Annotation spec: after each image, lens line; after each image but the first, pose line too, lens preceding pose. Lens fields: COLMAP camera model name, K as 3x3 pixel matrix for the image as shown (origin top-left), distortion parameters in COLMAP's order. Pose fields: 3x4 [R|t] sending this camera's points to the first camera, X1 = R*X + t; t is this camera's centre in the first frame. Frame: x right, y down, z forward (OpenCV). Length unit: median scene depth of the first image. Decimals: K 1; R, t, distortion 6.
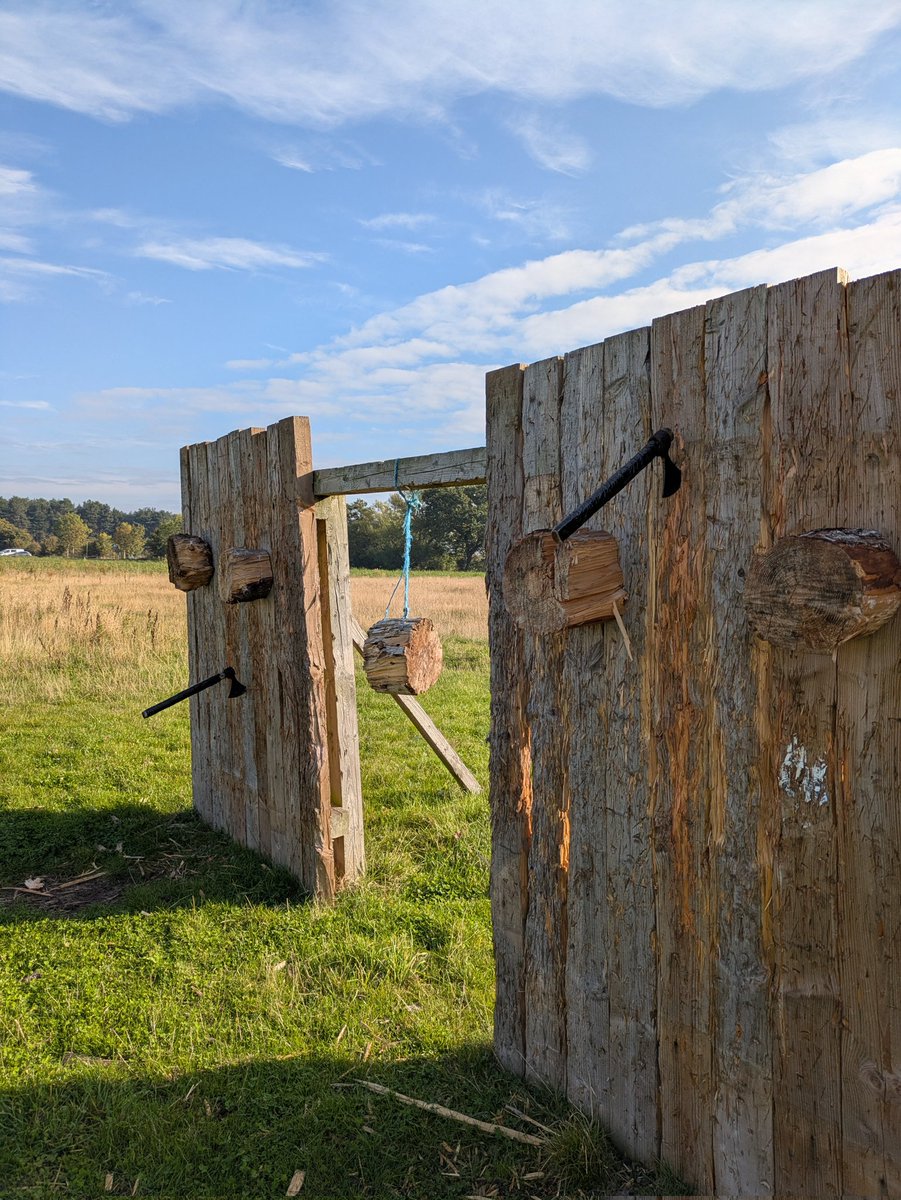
lens RADIAL K [[867.3, 0, 471.3], [0, 867.3, 609.7], [0, 0, 1]] dist [0.048877, -0.039925]
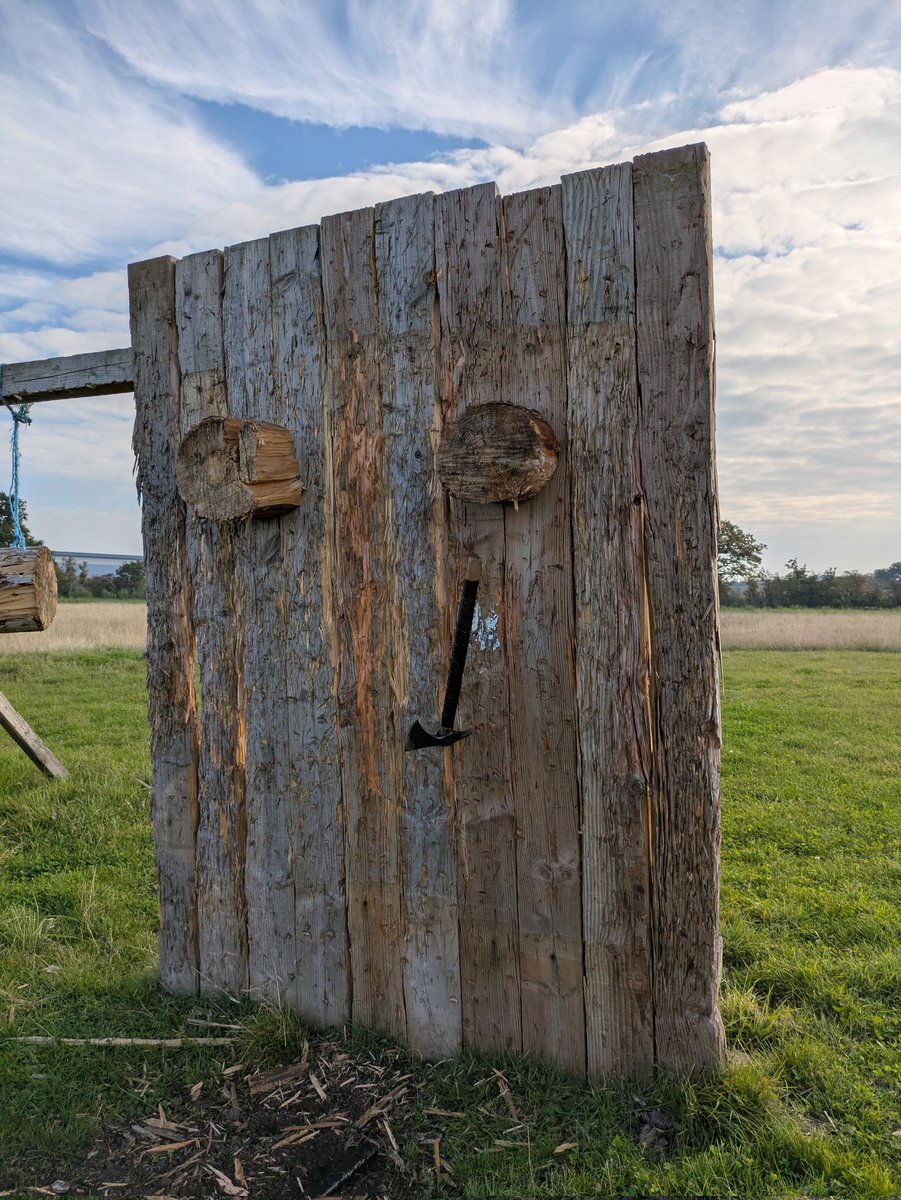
lens RADIAL K [[867.3, 0, 432.7], [0, 867.3, 625.6], [0, 0, 1]] dist [0.048877, -0.039925]
pose [[0.886587, -0.034245, 0.461293, -0.167506], [0.036777, 0.999317, 0.003502, 0.150858], [-0.461098, 0.013861, 0.887241, 0.012765]]
